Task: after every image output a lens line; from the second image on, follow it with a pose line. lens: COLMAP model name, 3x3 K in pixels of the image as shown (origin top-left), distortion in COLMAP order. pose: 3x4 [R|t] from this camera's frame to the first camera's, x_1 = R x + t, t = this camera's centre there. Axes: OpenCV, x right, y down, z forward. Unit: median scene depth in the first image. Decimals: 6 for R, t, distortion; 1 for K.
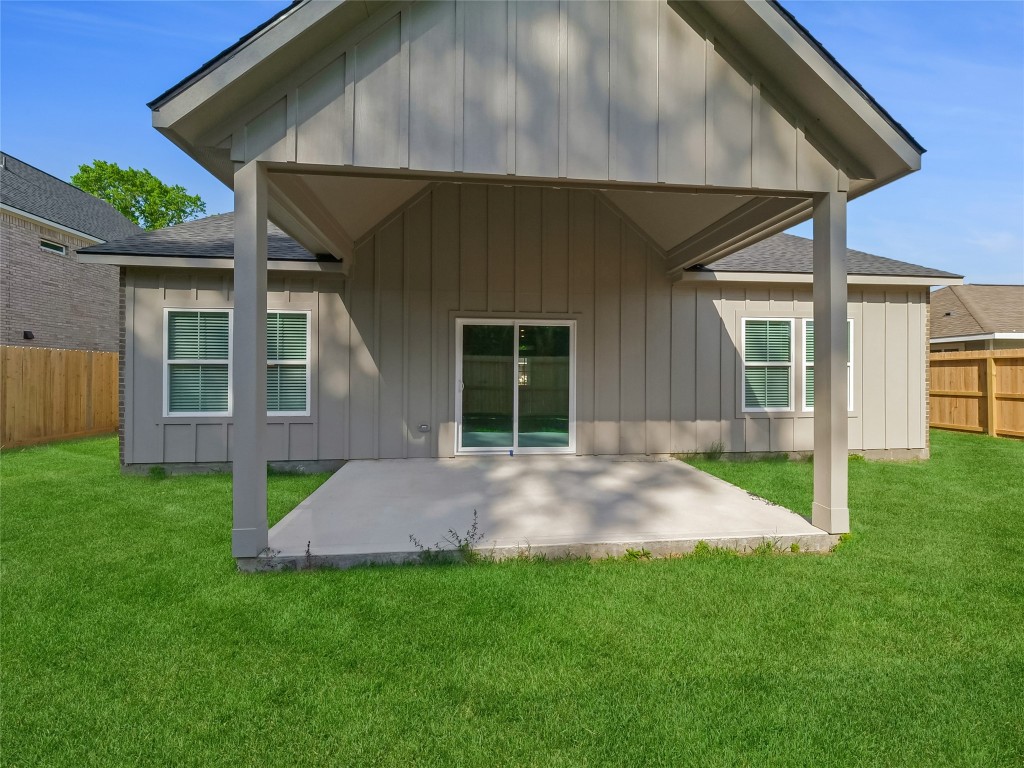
lens RADIAL K [[427.5, 0, 508.1], [0, 427.5, 371.6], [0, 0, 1]] dist [0.003170, 0.000261]
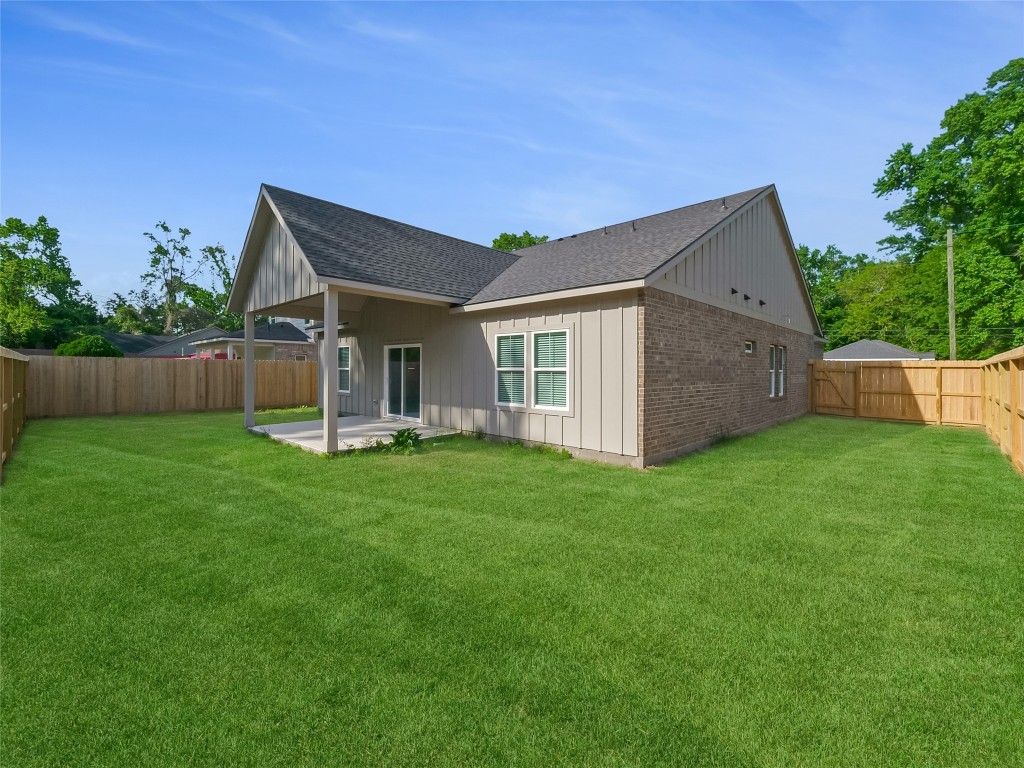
lens RADIAL K [[427.5, 0, 508.1], [0, 427.5, 371.6], [0, 0, 1]] dist [0.003170, 0.000261]
pose [[0.649127, 0.001995, -0.760677, 1.667534], [-0.014686, 0.999843, -0.009910, 0.002555], [0.760538, 0.017604, 0.649055, 0.171750]]
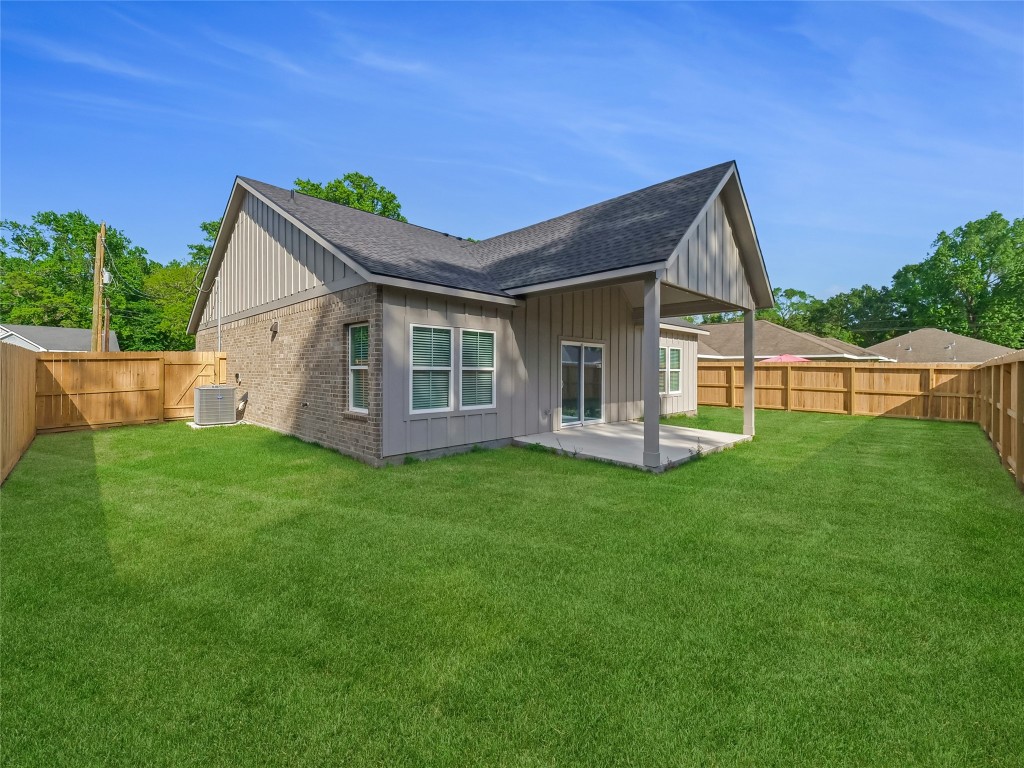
lens RADIAL K [[427.5, 0, 508.1], [0, 427.5, 371.6], [0, 0, 1]] dist [0.003170, 0.000261]
pose [[0.783737, -0.000944, 0.621092, -1.213578], [0.006290, 0.999960, -0.006418, -0.003539], [-0.621061, 0.008937, 0.783711, -0.097055]]
